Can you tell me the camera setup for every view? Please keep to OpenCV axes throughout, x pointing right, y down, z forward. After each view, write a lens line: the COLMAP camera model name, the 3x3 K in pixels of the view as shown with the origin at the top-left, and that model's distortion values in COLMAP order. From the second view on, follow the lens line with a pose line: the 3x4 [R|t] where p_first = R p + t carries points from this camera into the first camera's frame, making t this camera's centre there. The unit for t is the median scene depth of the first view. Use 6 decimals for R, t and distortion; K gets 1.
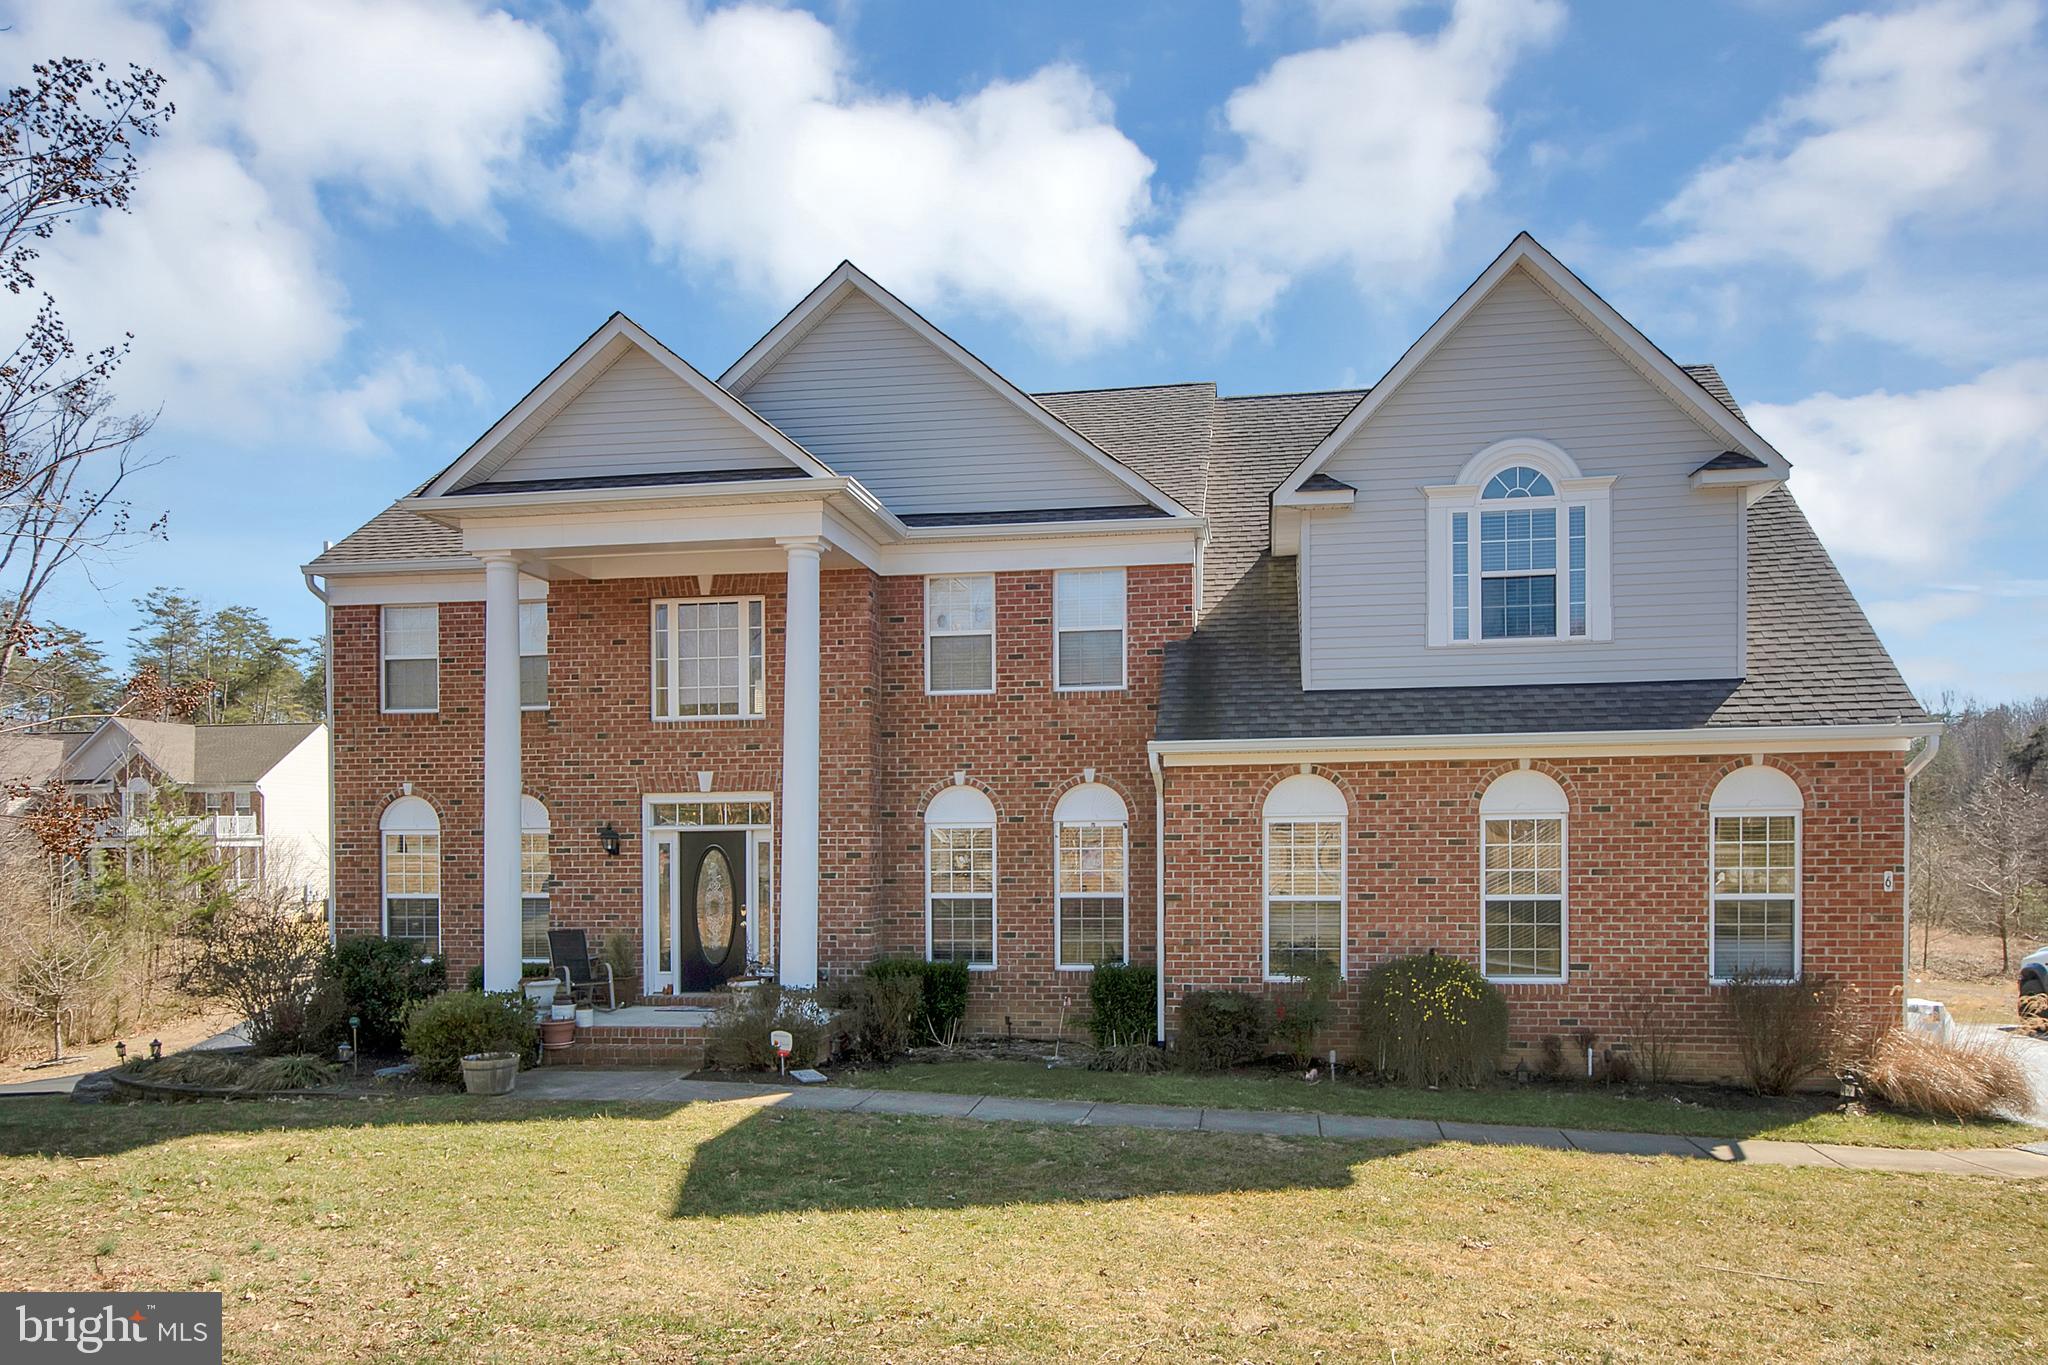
lens RADIAL K [[1366.8, 0, 1024.0], [0, 1366.8, 682.5], [0, 0, 1]] dist [0.040105, -0.003960]
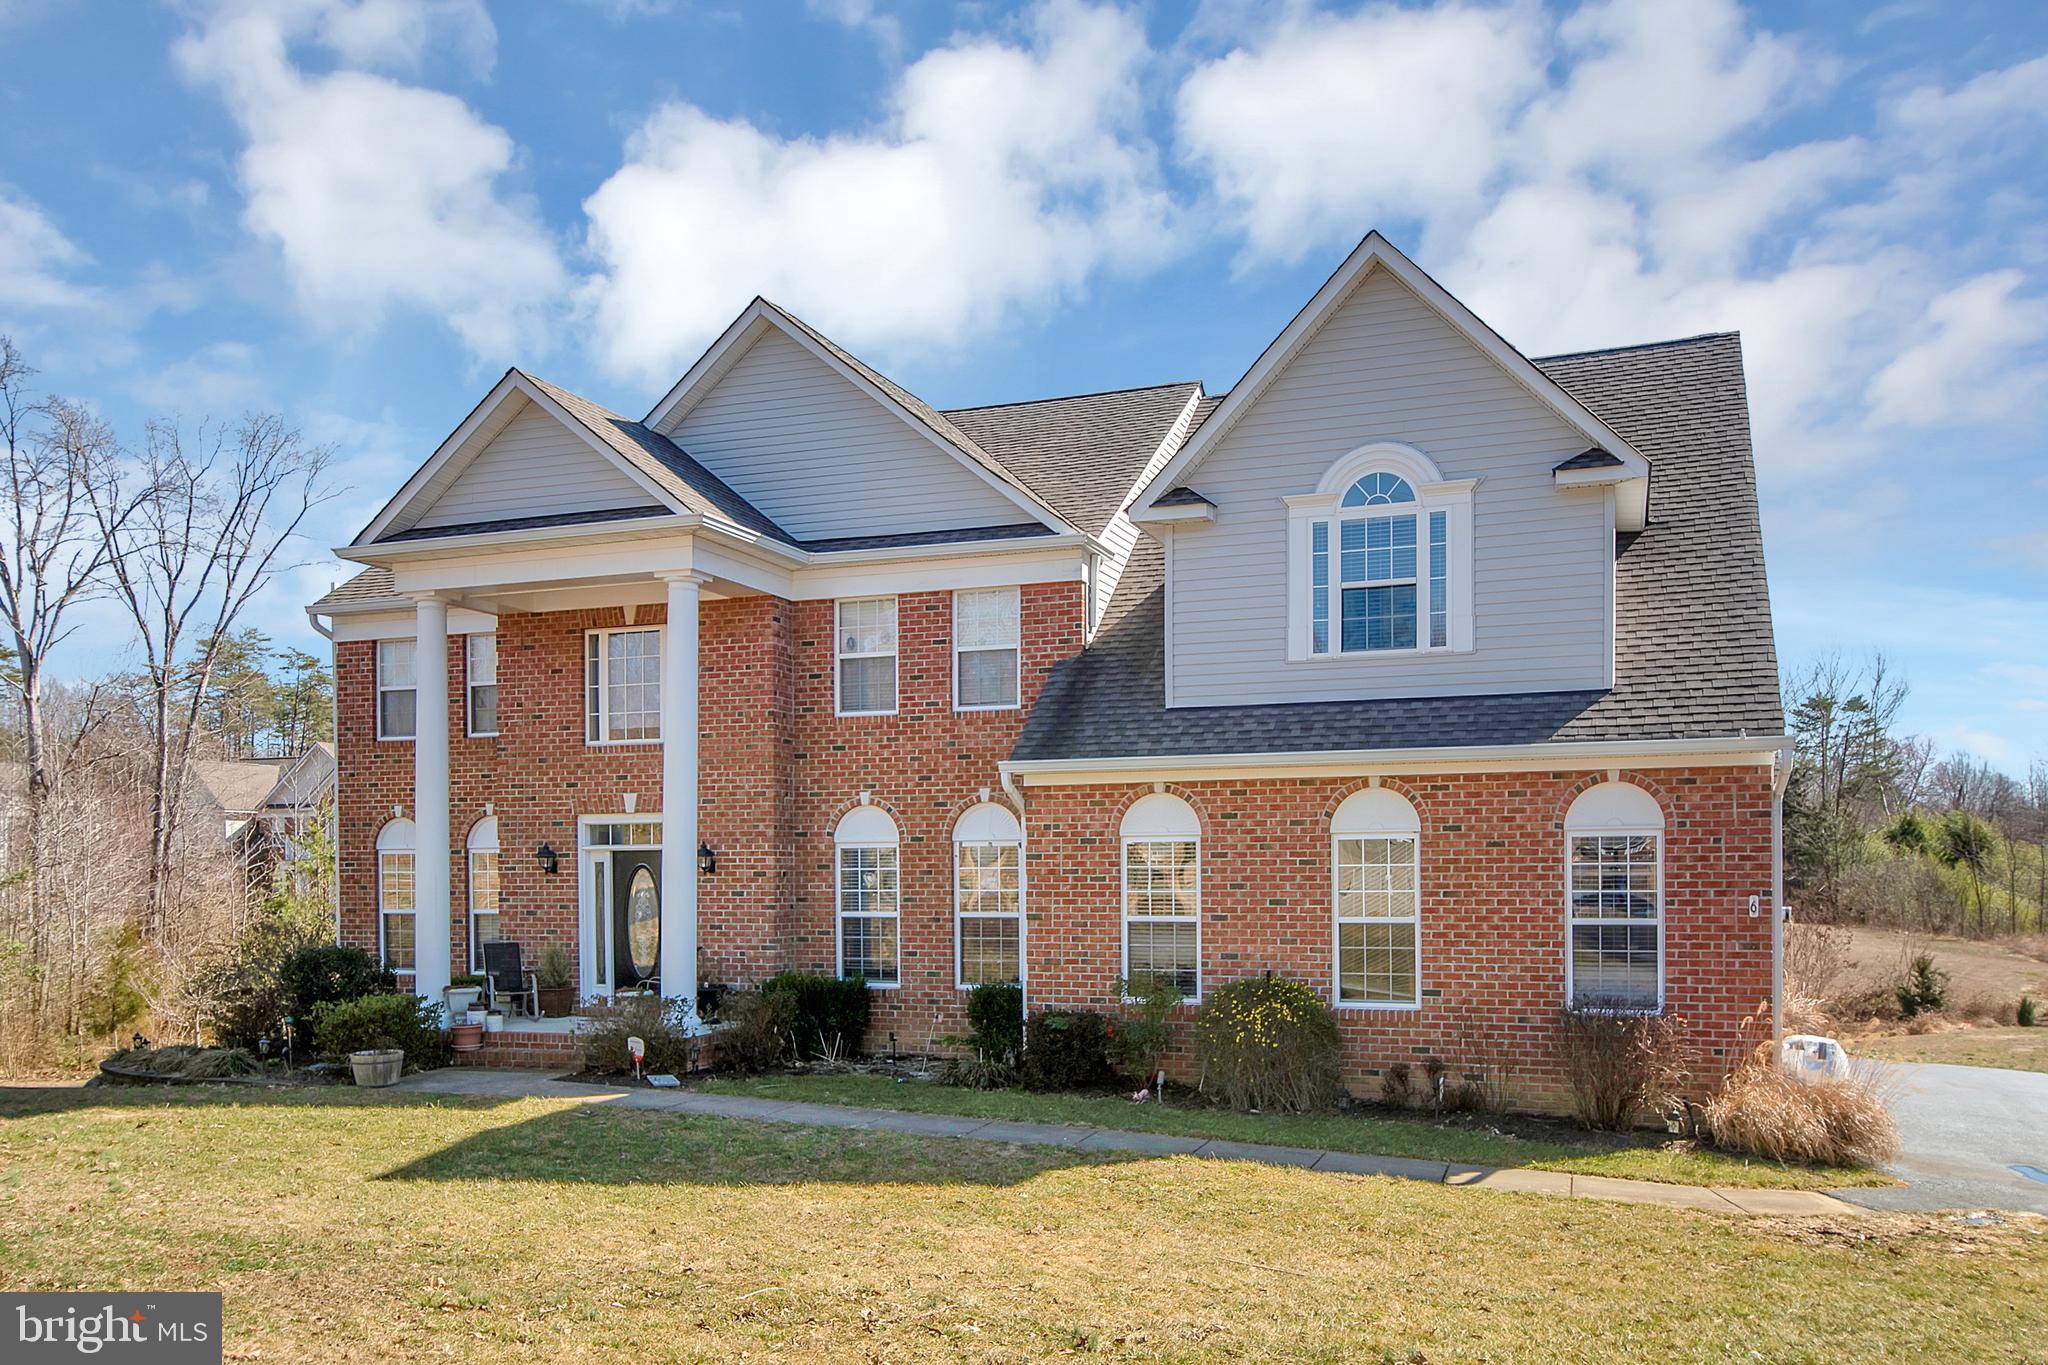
lens RADIAL K [[1543.9, 0, 1020.5], [0, 1543.9, 680.0], [0, 0, 1]] dist [0.054959, 0.002913]
pose [[0.979717, -0.019299, -0.199455, 0.329974], [0.018263, 0.999808, -0.007033, -0.008685], [0.199552, 0.003247, 0.979882, -0.113097]]
